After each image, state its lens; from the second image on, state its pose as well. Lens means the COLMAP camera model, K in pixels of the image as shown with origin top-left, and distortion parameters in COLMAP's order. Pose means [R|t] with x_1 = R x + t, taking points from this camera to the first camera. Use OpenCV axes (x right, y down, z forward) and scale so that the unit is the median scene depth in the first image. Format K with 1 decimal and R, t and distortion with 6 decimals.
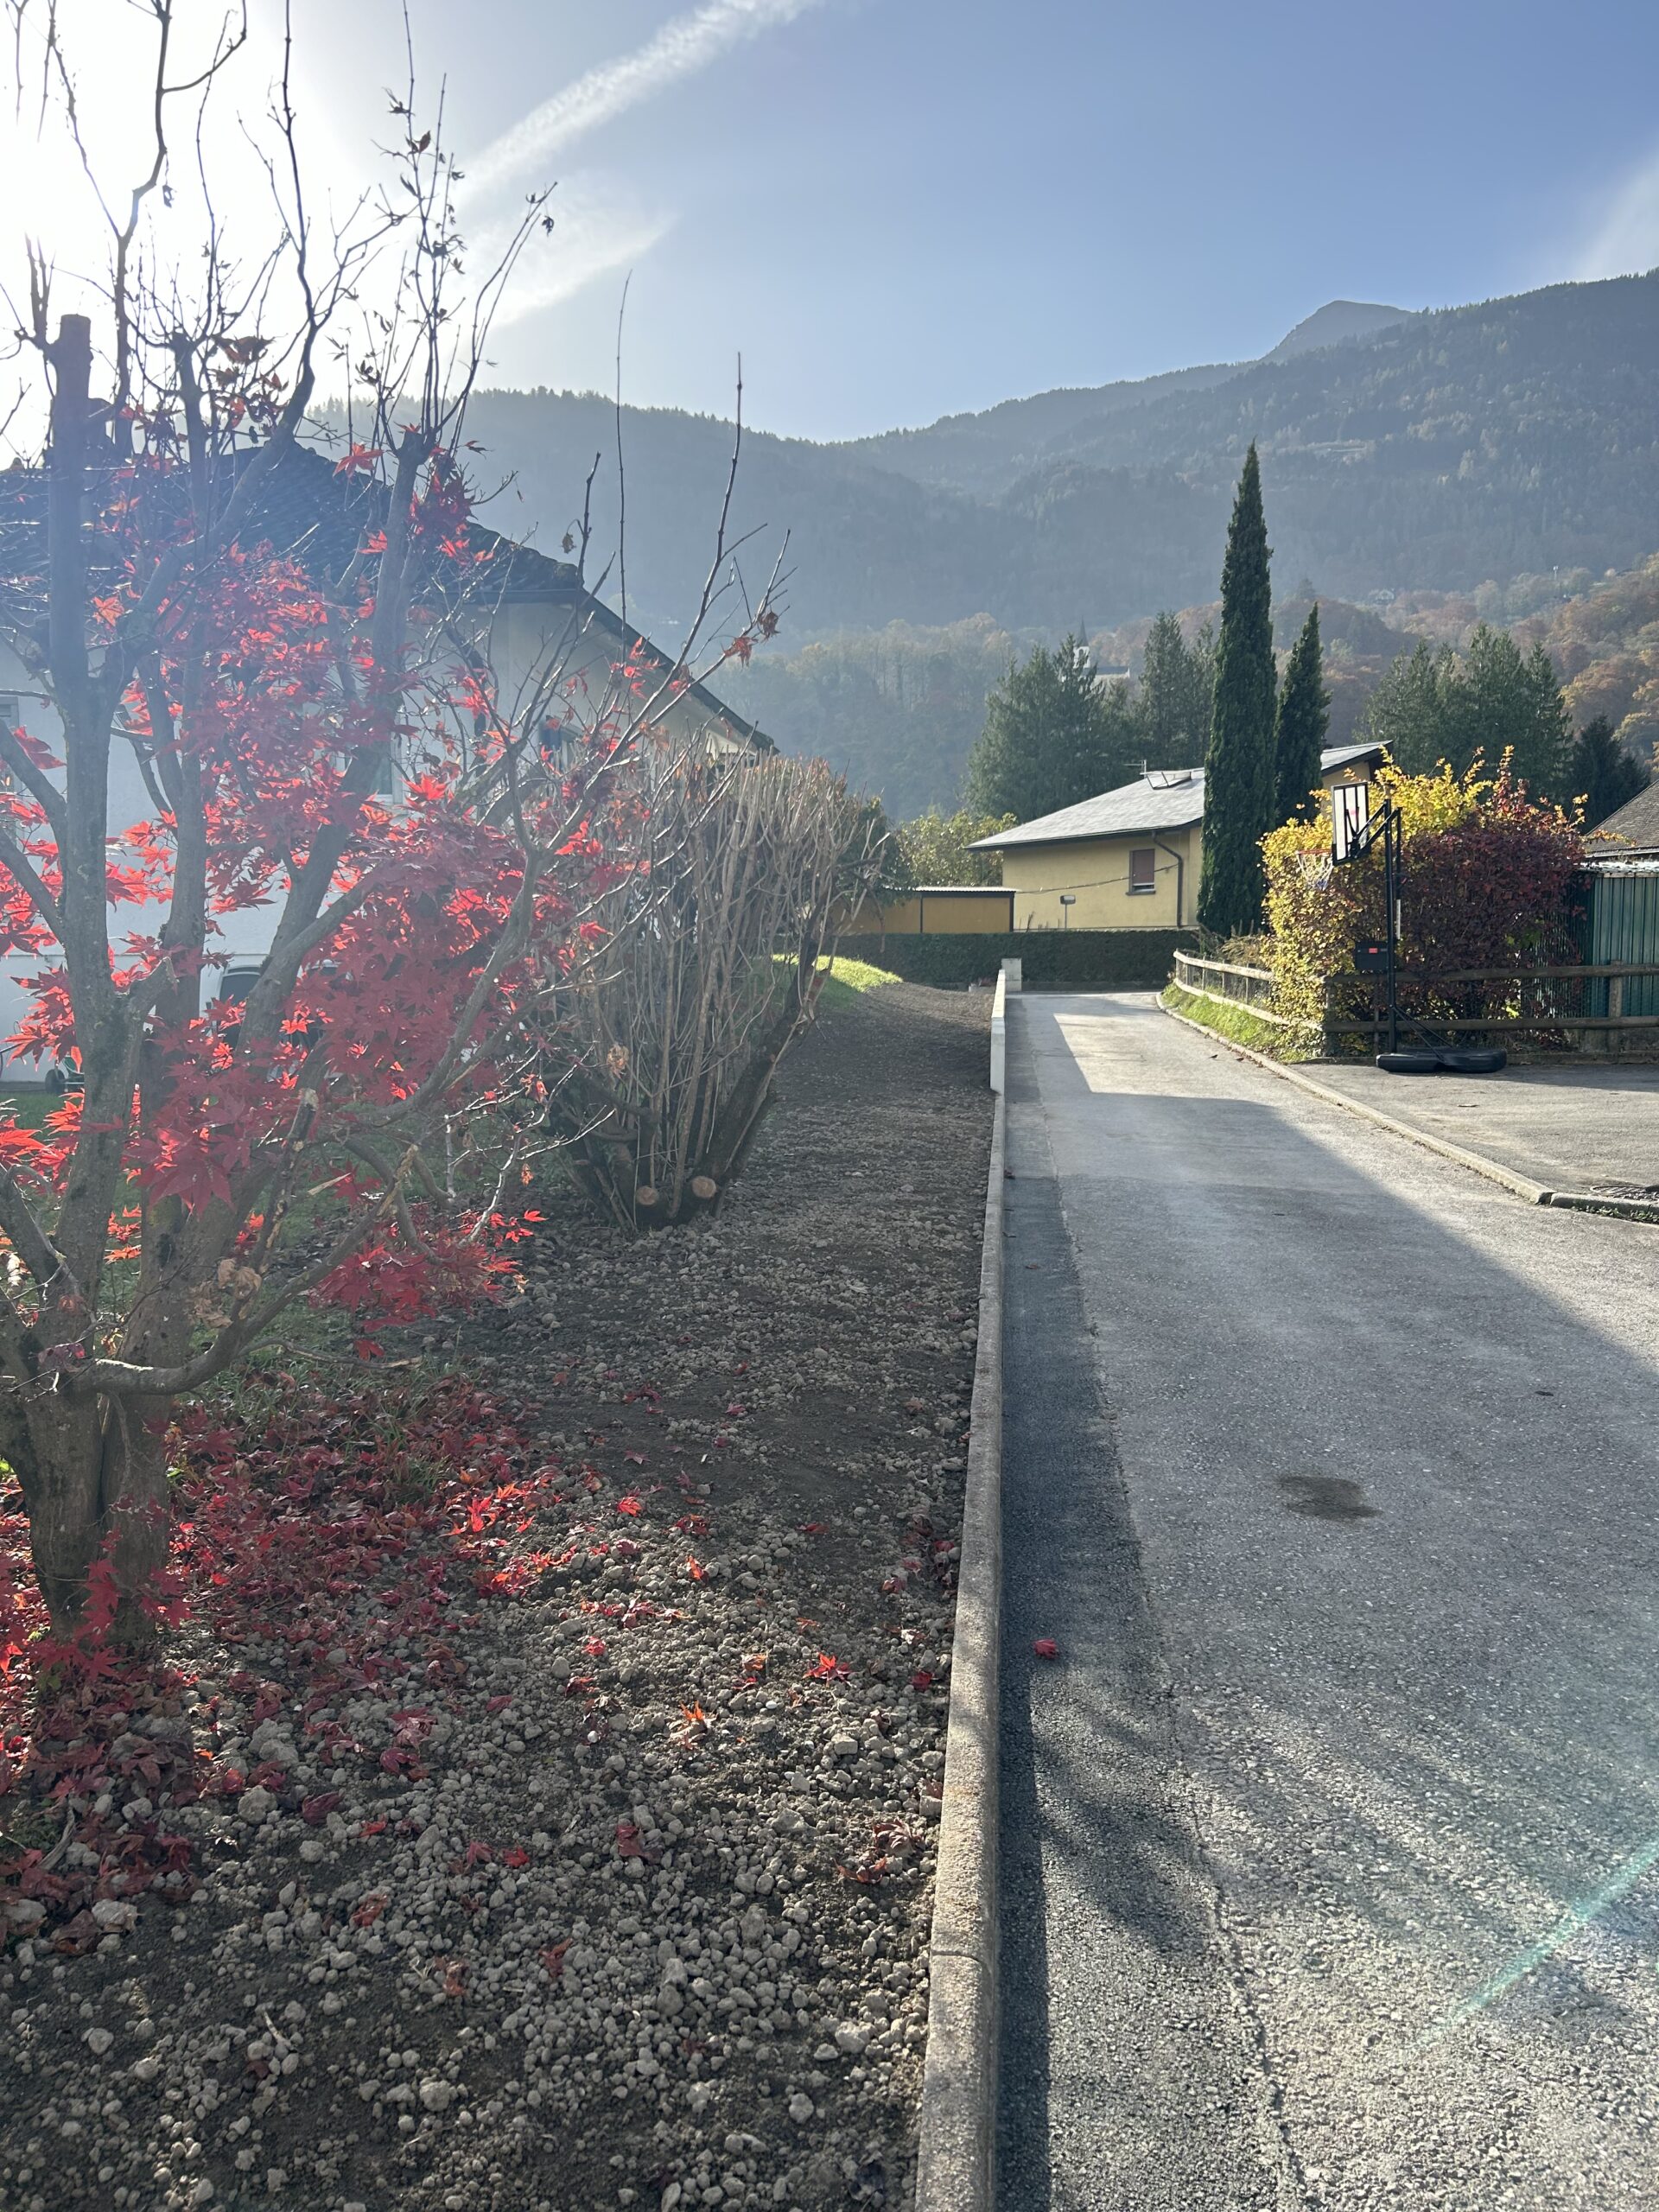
lens RADIAL K [[1667.1, 0, 845.1], [0, 1667.1, 1098.7], [0, 0, 1]] dist [0.016839, -0.012773]
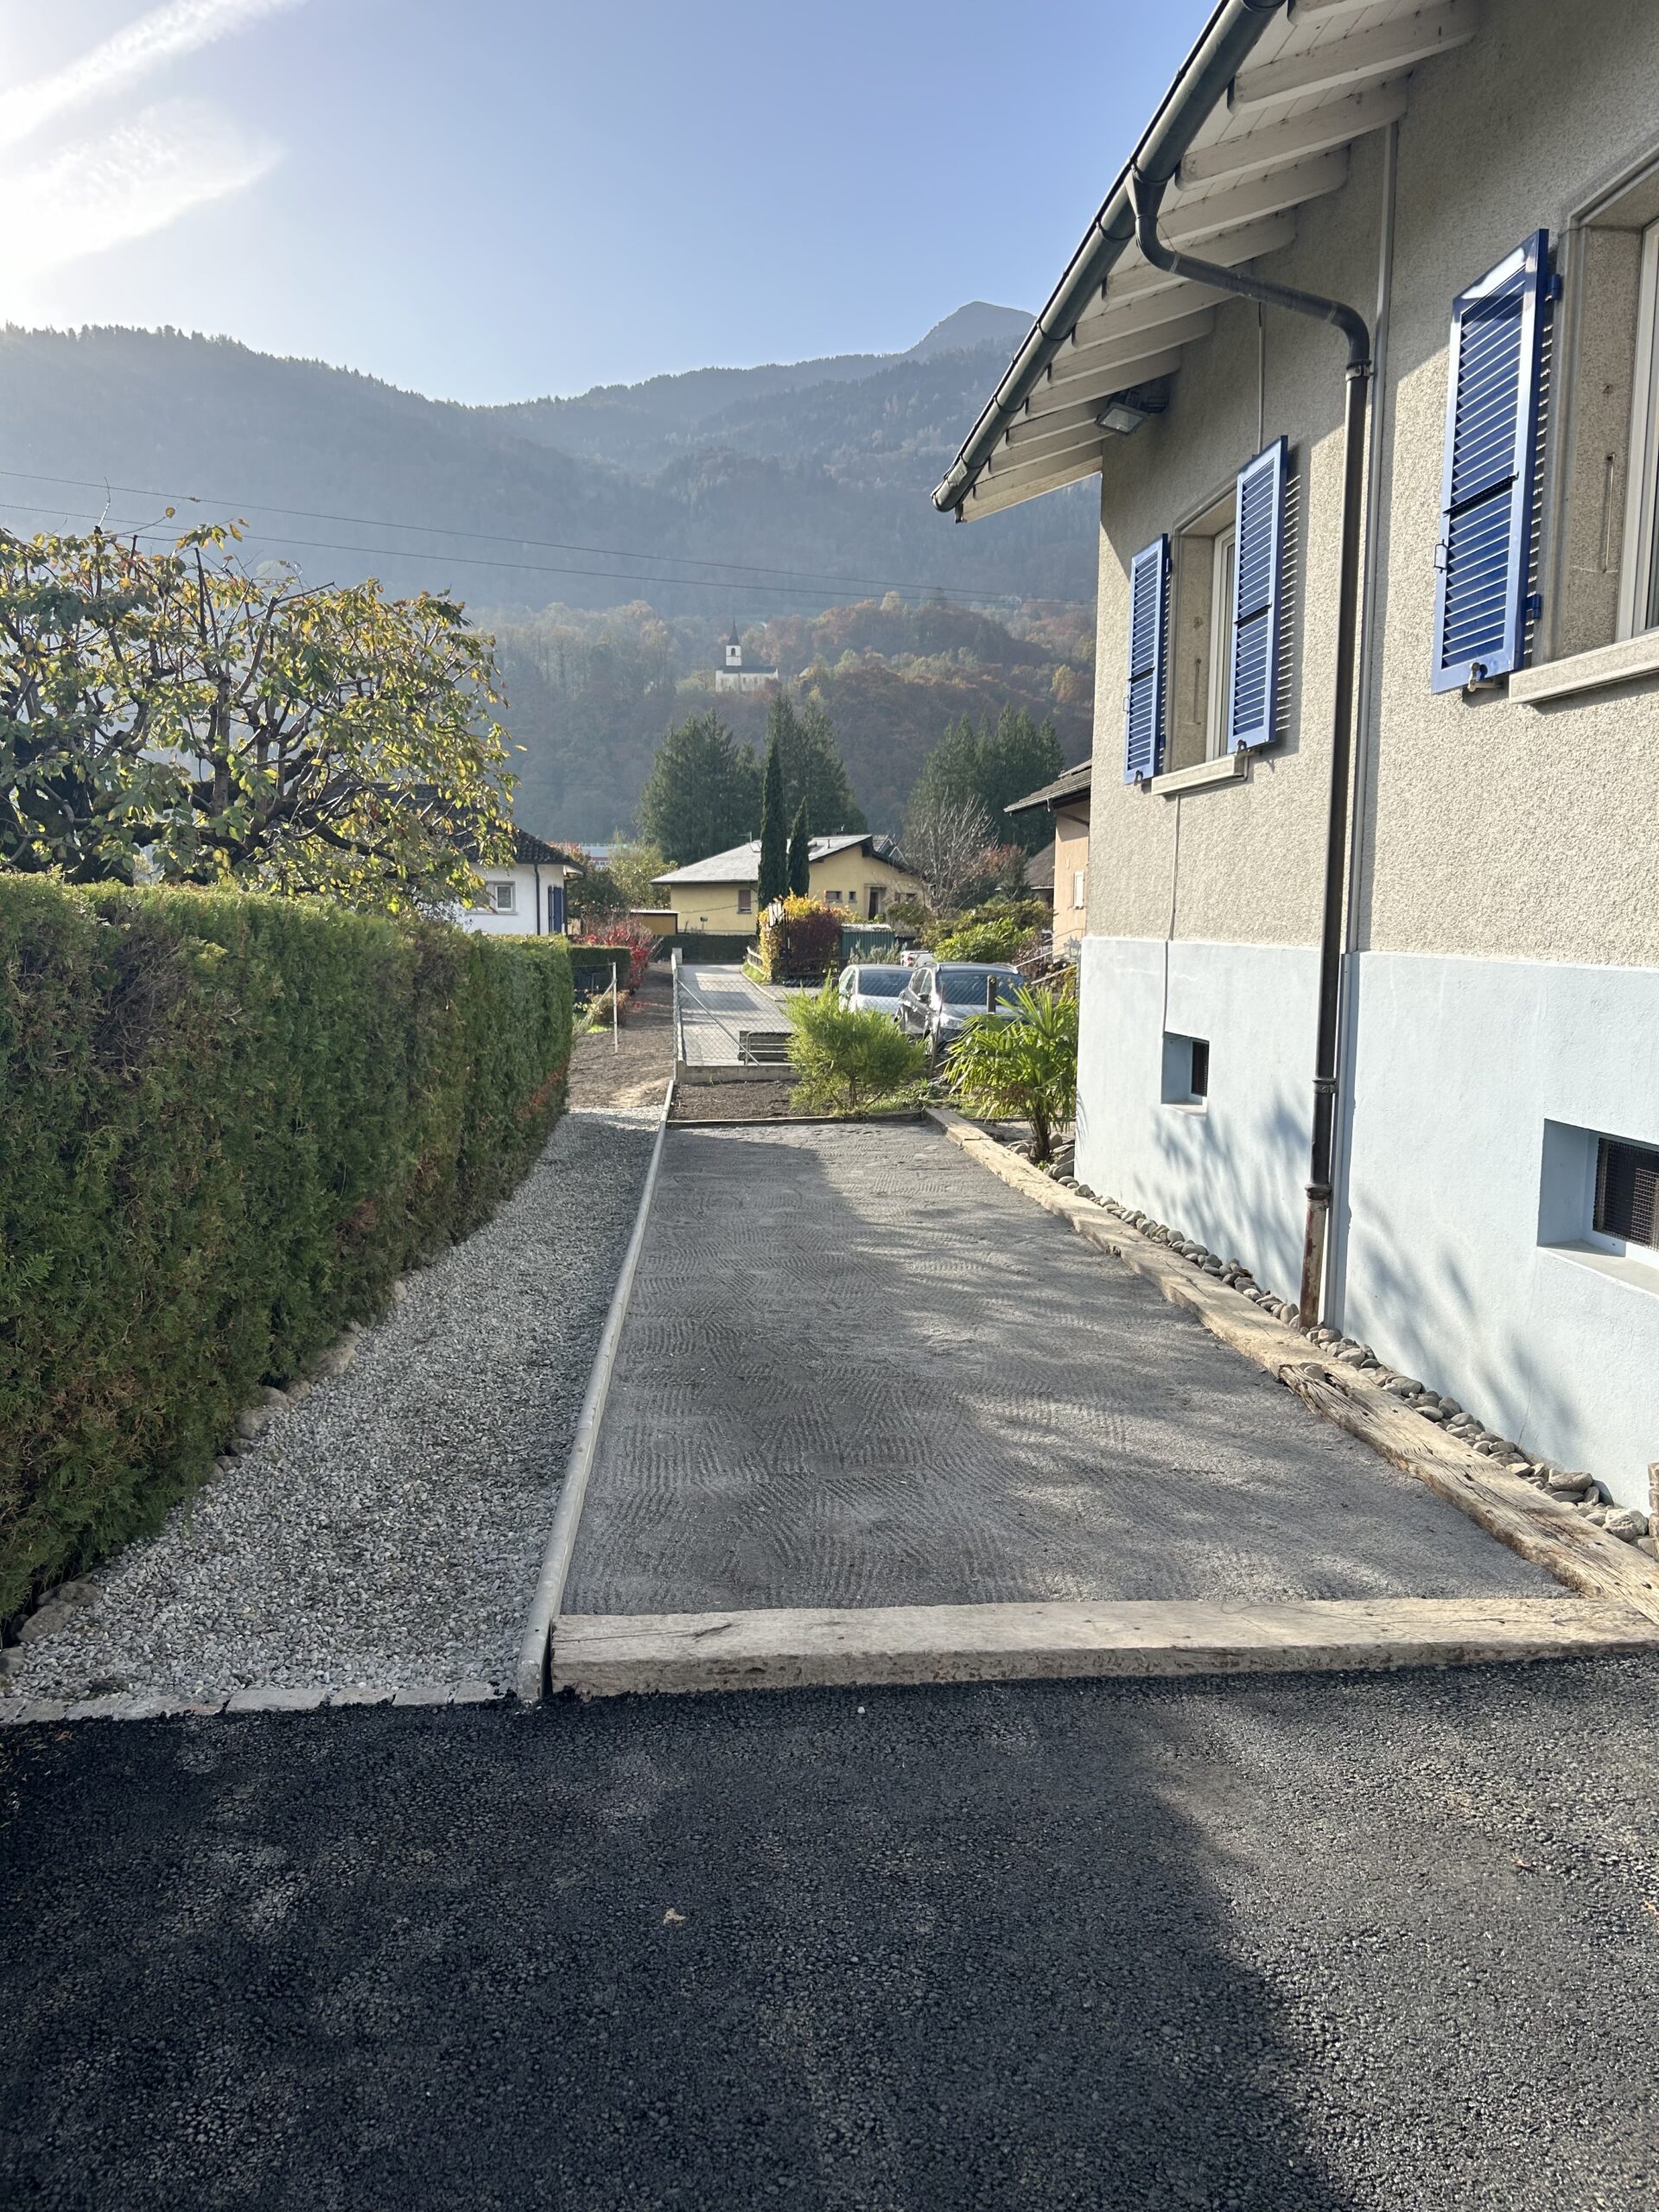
lens RADIAL K [[1667.1, 0, 854.2], [0, 1667.1, 1146.6], [0, 0, 1]] dist [0.016839, -0.012773]
pose [[0.978594, -0.017175, 0.205082, -0.042105], [0.008346, 0.999004, 0.043838, 0.027170], [-0.205631, -0.041188, 0.977763, -0.400095]]
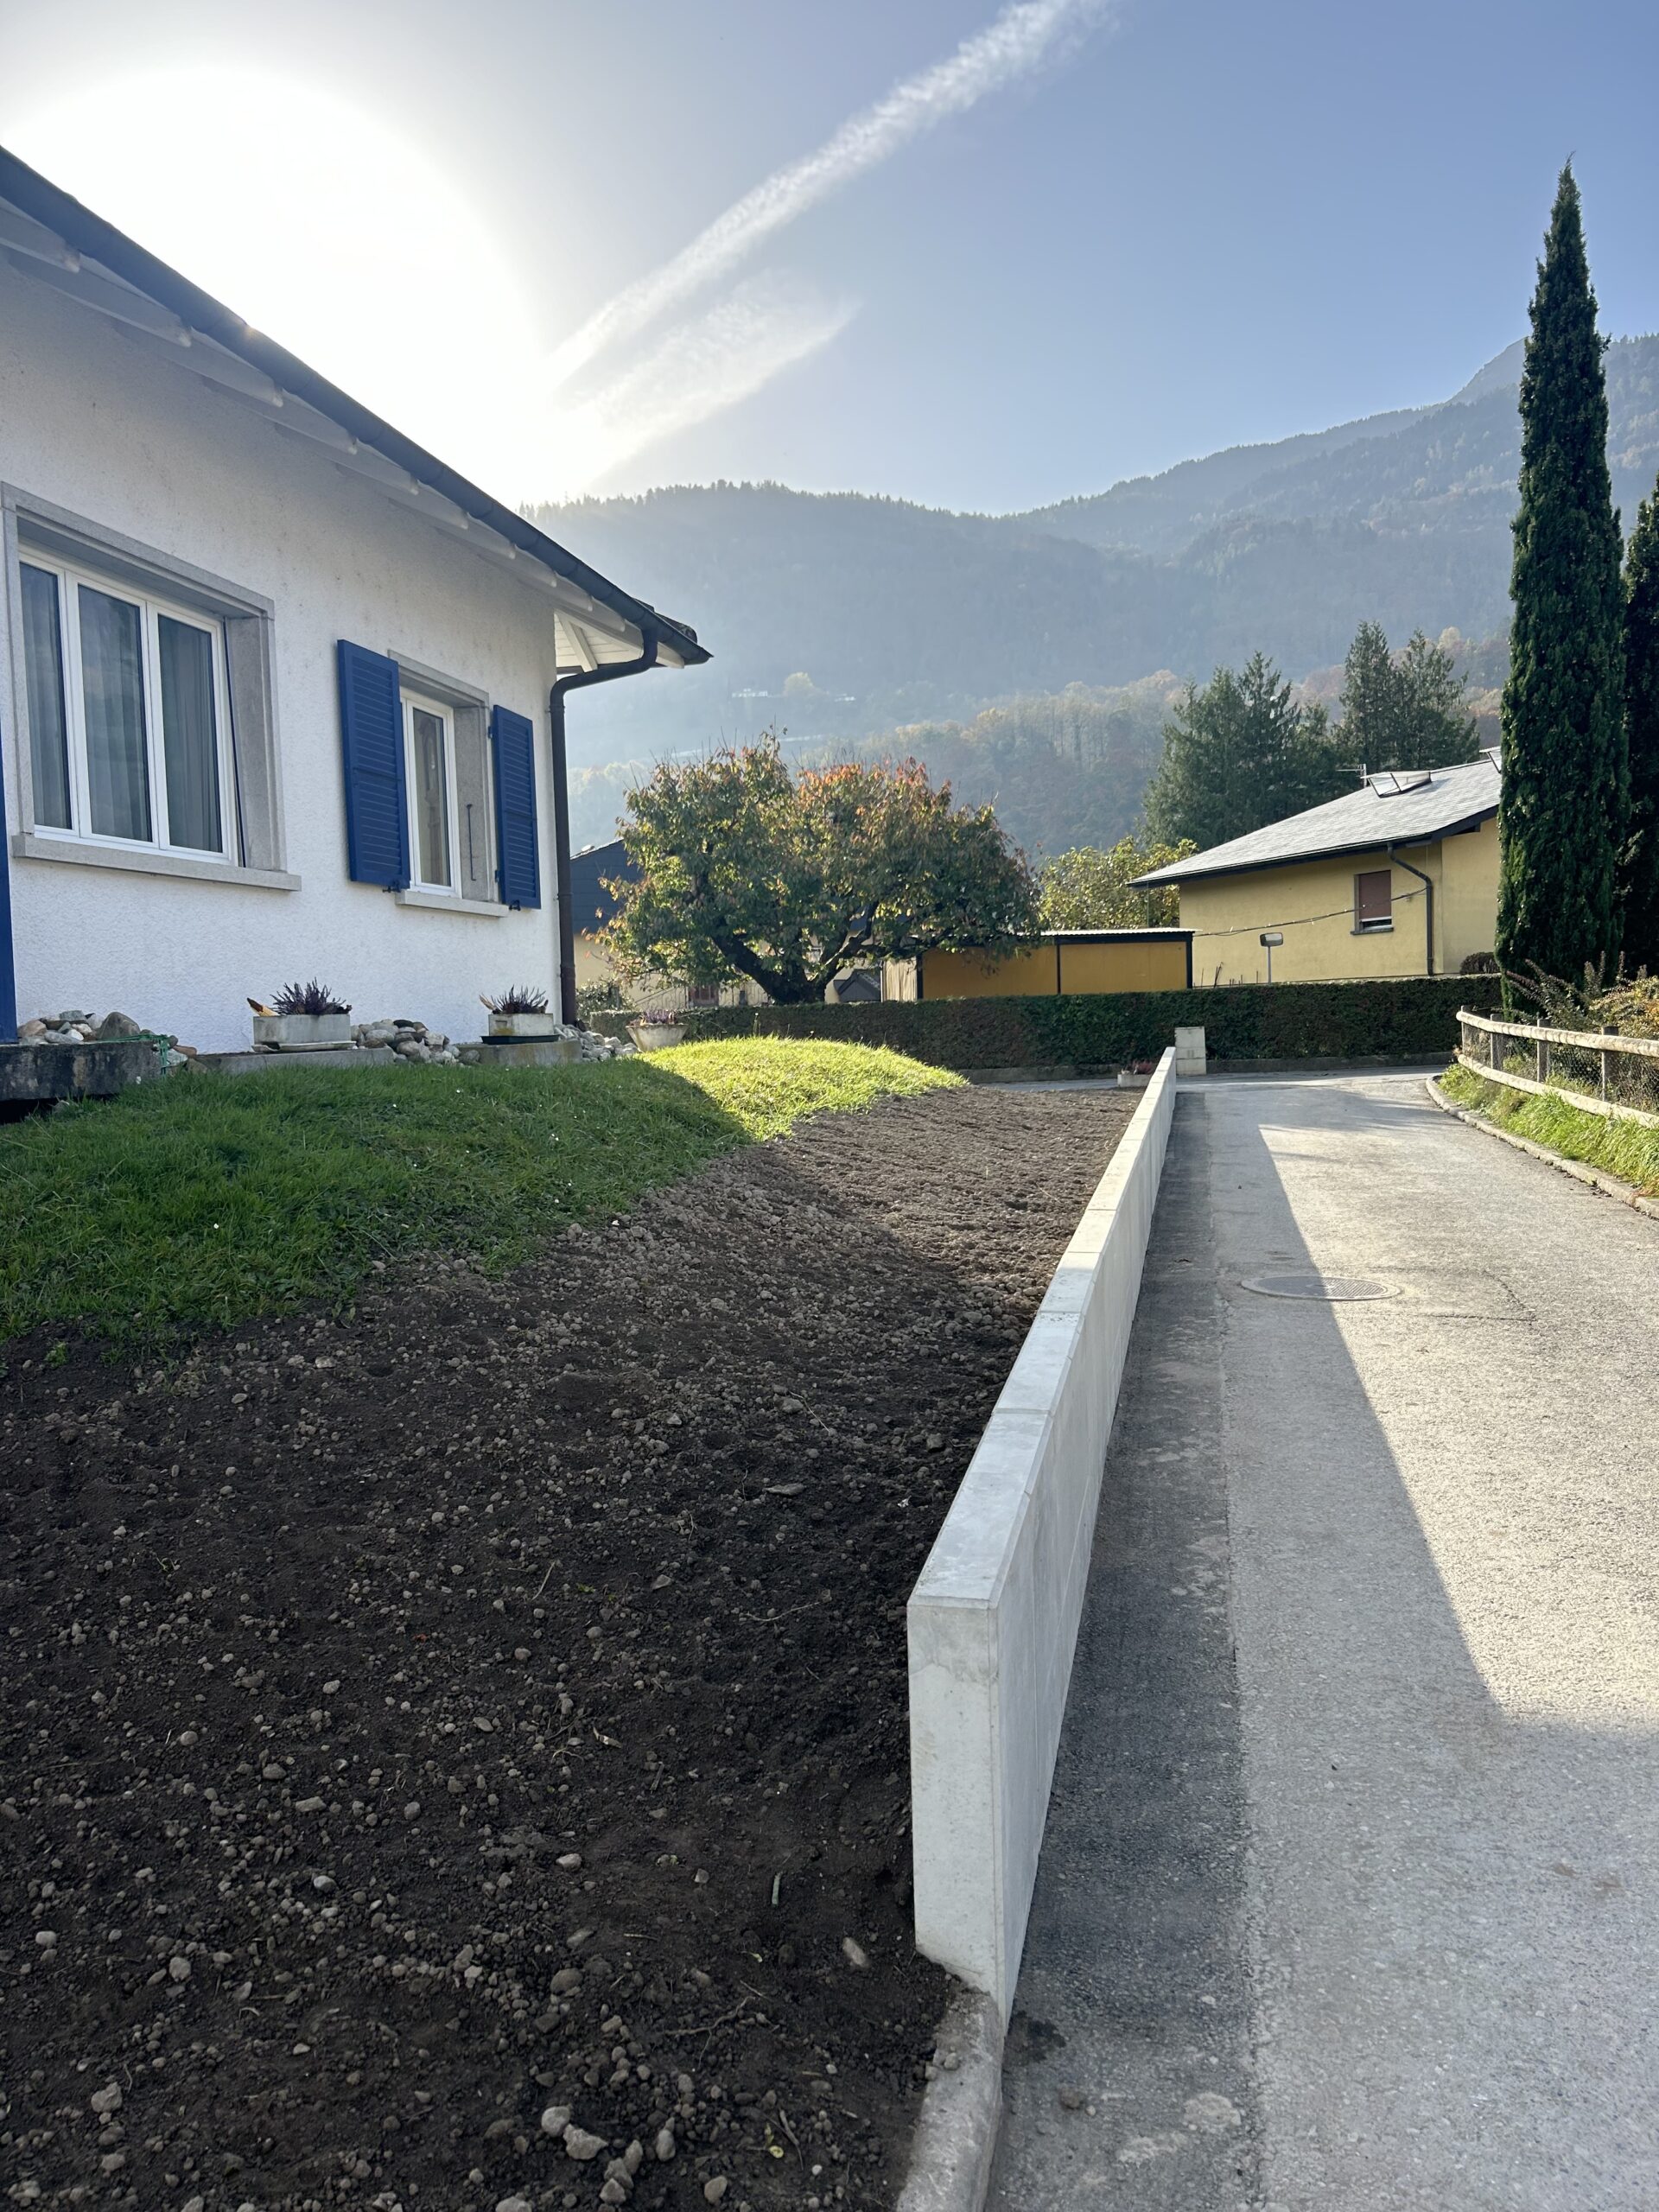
lens RADIAL K [[1667.1, 0, 820.7], [0, 1667.1, 1080.2], [0, 0, 1]] dist [0.016839, -0.012773]
pose [[0.991561, -0.024369, -0.127331, 0.013593], [0.017607, 0.998388, -0.053965, -0.010579], [0.128441, 0.051268, 0.990391, 0.113497]]
